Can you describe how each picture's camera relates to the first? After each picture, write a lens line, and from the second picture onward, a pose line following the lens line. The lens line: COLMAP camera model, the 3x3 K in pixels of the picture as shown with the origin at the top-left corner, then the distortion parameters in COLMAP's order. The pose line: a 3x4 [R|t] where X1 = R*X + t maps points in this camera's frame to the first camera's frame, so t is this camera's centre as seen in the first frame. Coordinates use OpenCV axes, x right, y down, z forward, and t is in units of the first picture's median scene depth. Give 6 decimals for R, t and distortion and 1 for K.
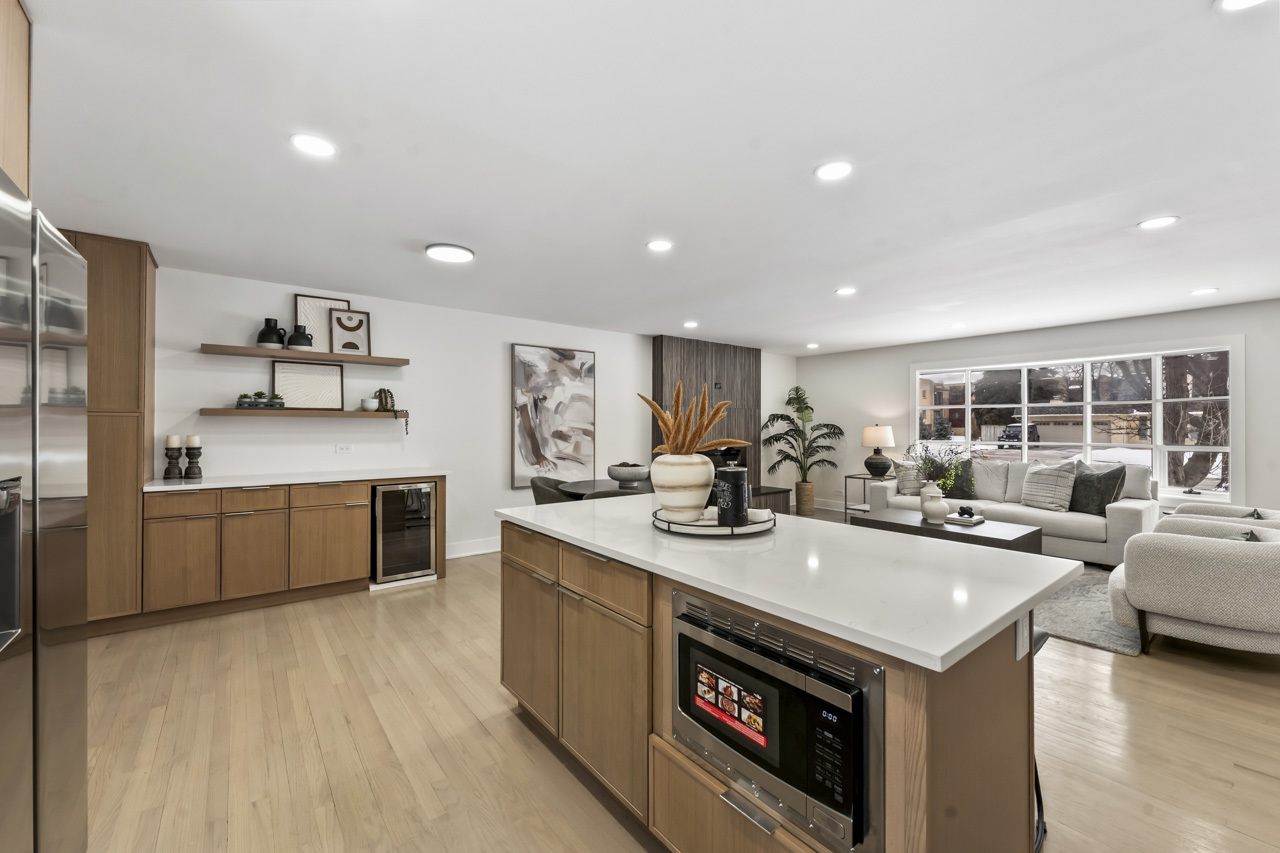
lens RADIAL K [[512.7, 0, 637.2], [0, 512.7, 423.9], [0, 0, 1]] dist [-0.001196, -0.000346]
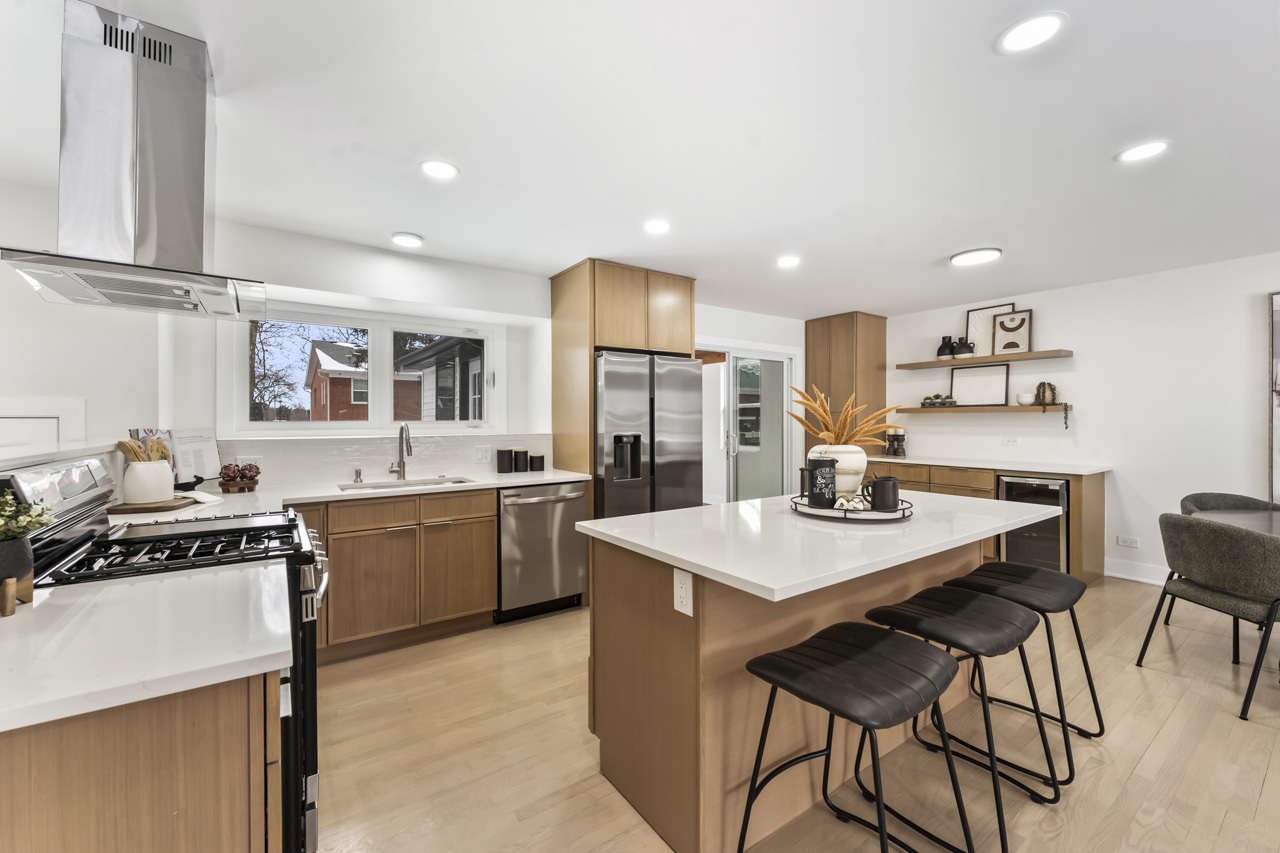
lens RADIAL K [[512.7, 0, 637.2], [0, 512.7, 423.9], [0, 0, 1]] dist [-0.001196, -0.000346]
pose [[-0.051603, 0.004702, -0.998657, 0.428289], [0.006154, 0.999971, 0.004390, 0.002159], [0.998649, -0.005919, -0.051631, 0.209298]]
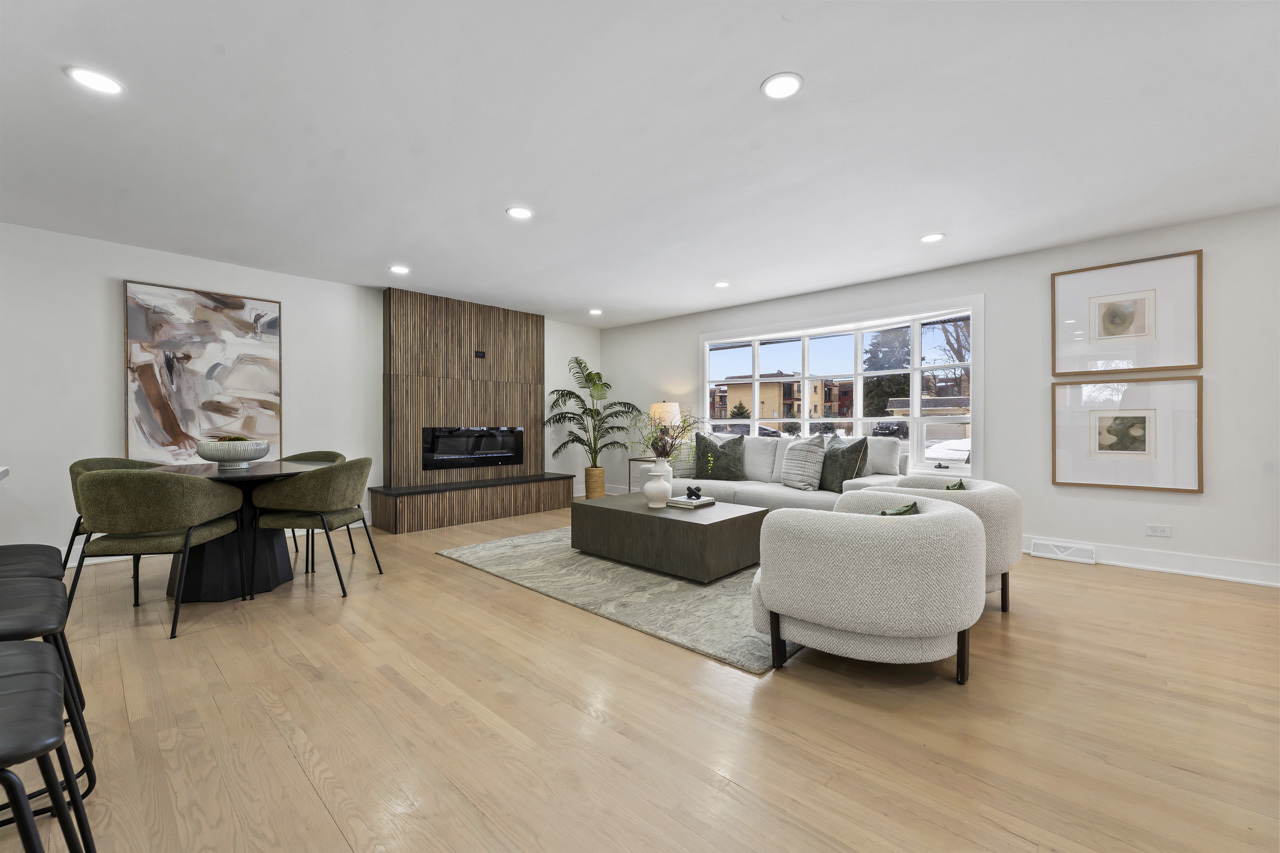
lens RADIAL K [[512.7, 0, 637.2], [0, 512.7, 423.9], [0, 0, 1]] dist [-0.001196, -0.000346]
pose [[0.987707, -0.003494, 0.156276, 0.347425], [0.002357, 0.999969, 0.007459, 0.042551], [-0.156298, -0.006999, 0.987685, 0.149060]]
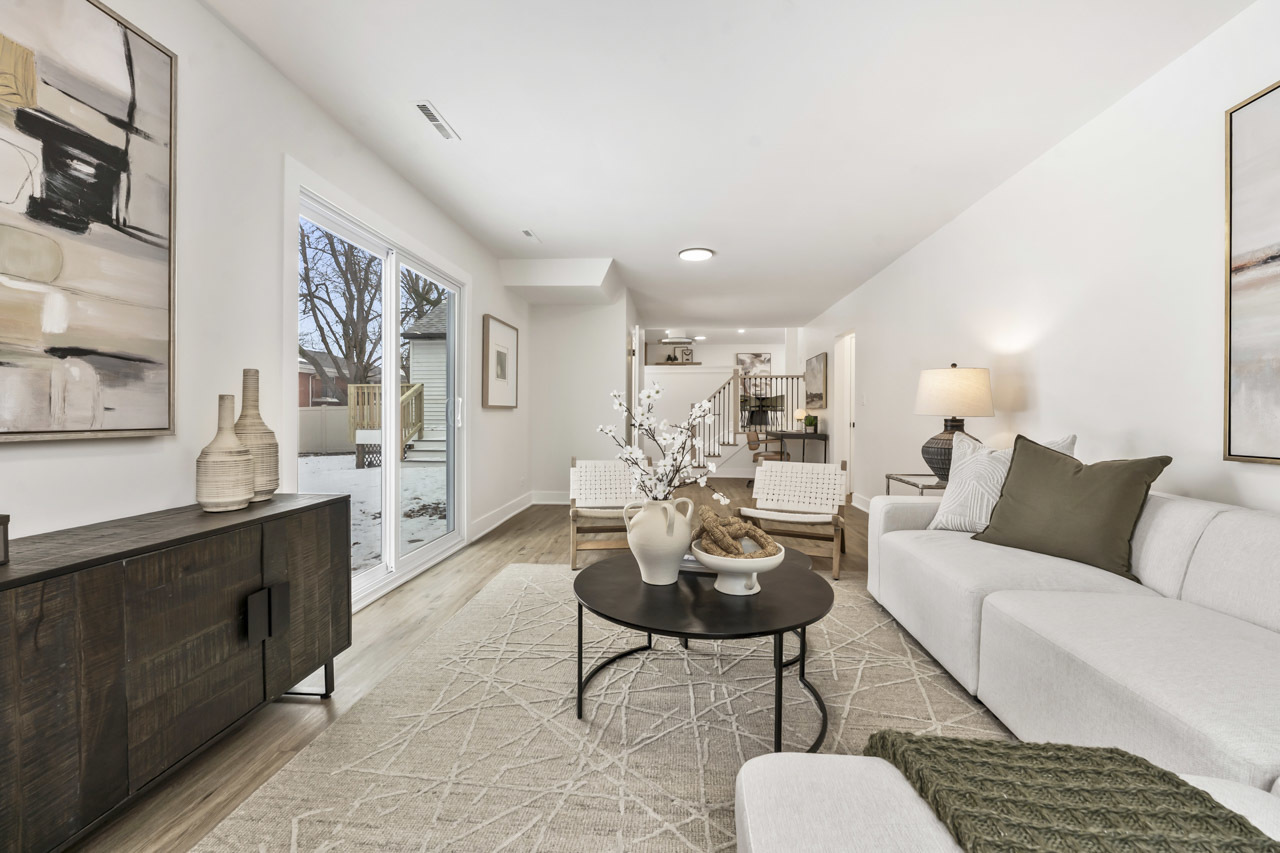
lens RADIAL K [[531.4, 0, 640.7], [0, 531.4, 413.3], [0, 0, 1]] dist [-0.000375, -0.000075]
pose [[0.736570, -0.001710, -0.676359, 1.316799], [0.003907, 0.999991, 0.001726, 0.165516], [0.676350, -0.003914, 0.736570, -1.506338]]
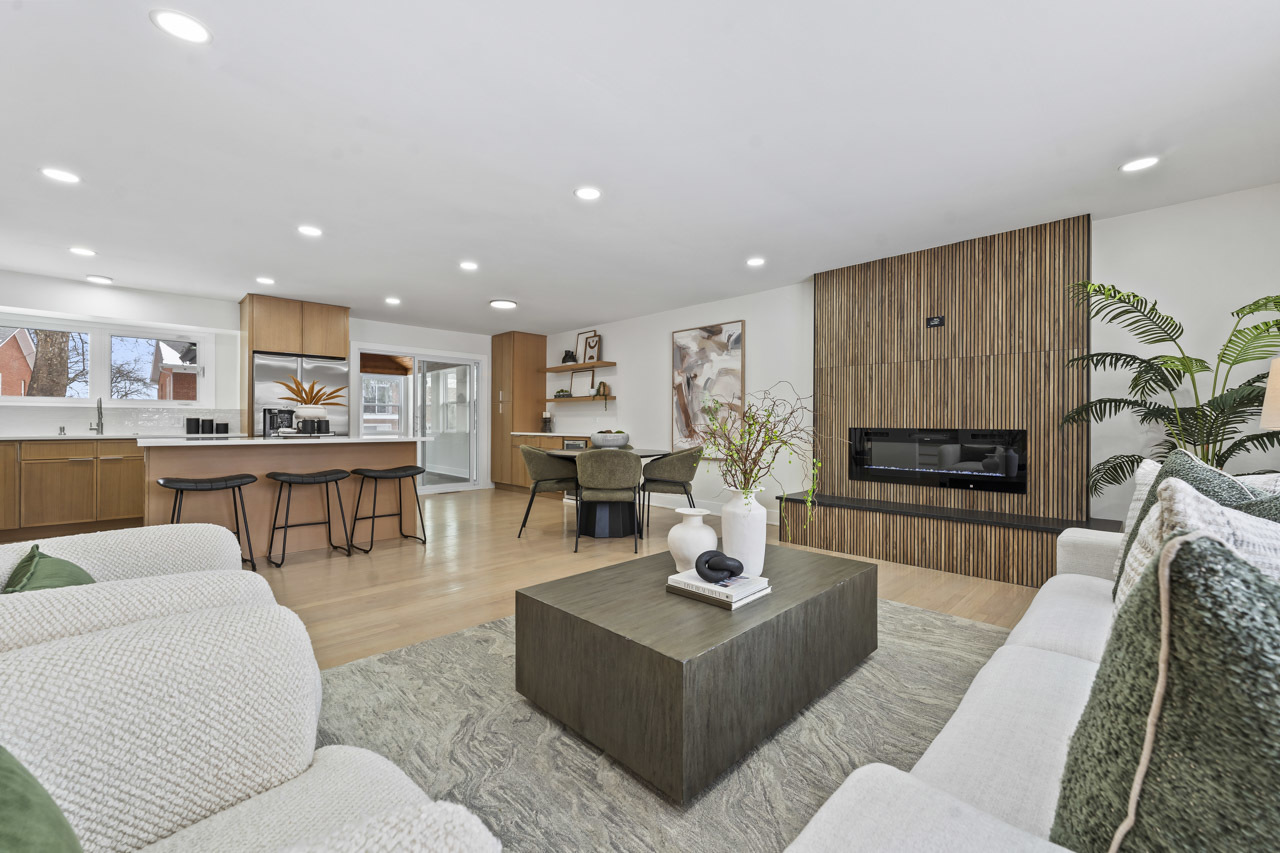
lens RADIAL K [[514.1, 0, 639.7], [0, 514.1, 424.2], [0, 0, 1]] dist [-0.001686, -0.000157]
pose [[0.115031, -0.002616, -0.993358, 0.855105], [0.000575, 0.999997, -0.002567, 0.051899], [0.993362, -0.000276, 0.115032, 0.743961]]
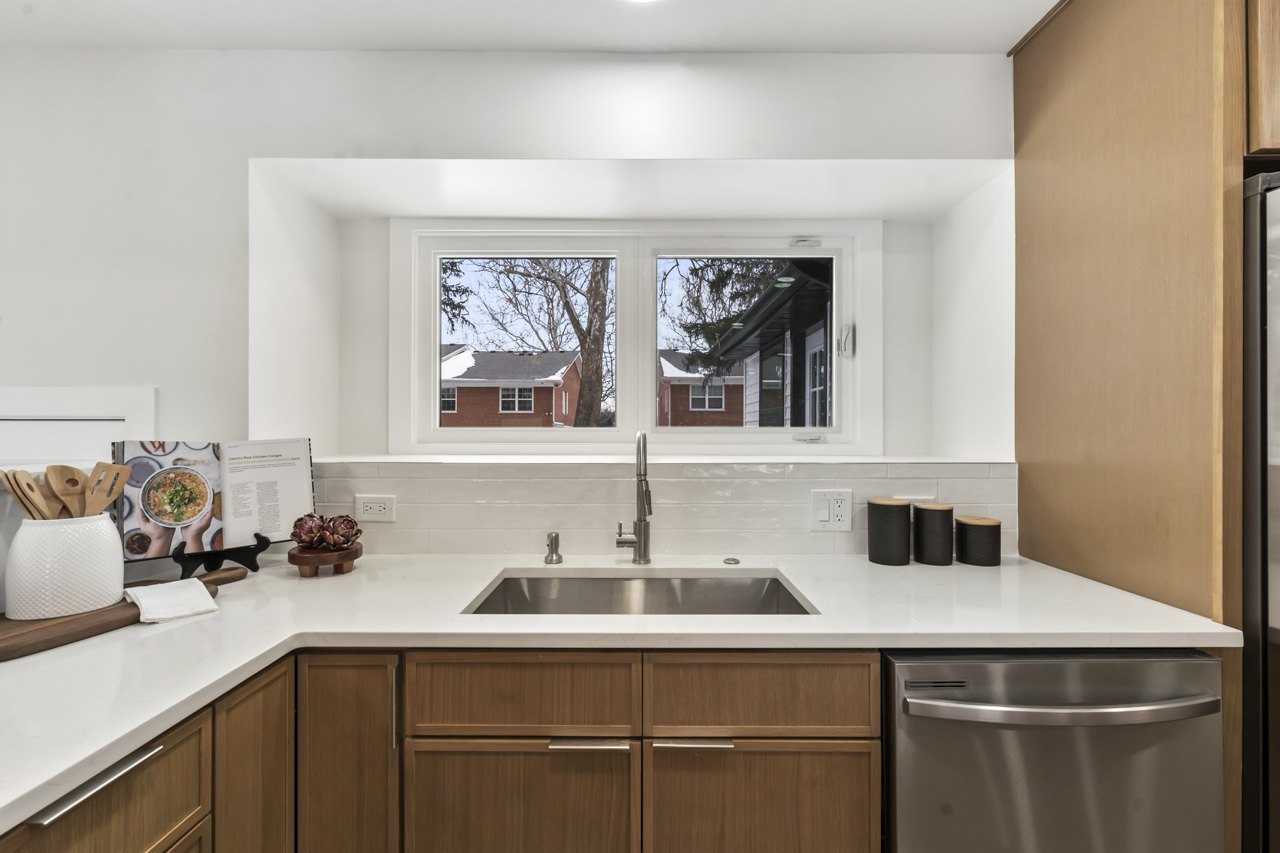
lens RADIAL K [[559.9, 0, 636.4], [0, 559.9, 425.4], [0, 0, 1]] dist [-0.003208, -0.000333]
pose [[-0.619990, -0.007070, -0.784578, 0.074351], [0.000016, 0.999959, -0.009023, 0.001219], [0.784610, -0.005607, -0.619965, 0.078950]]
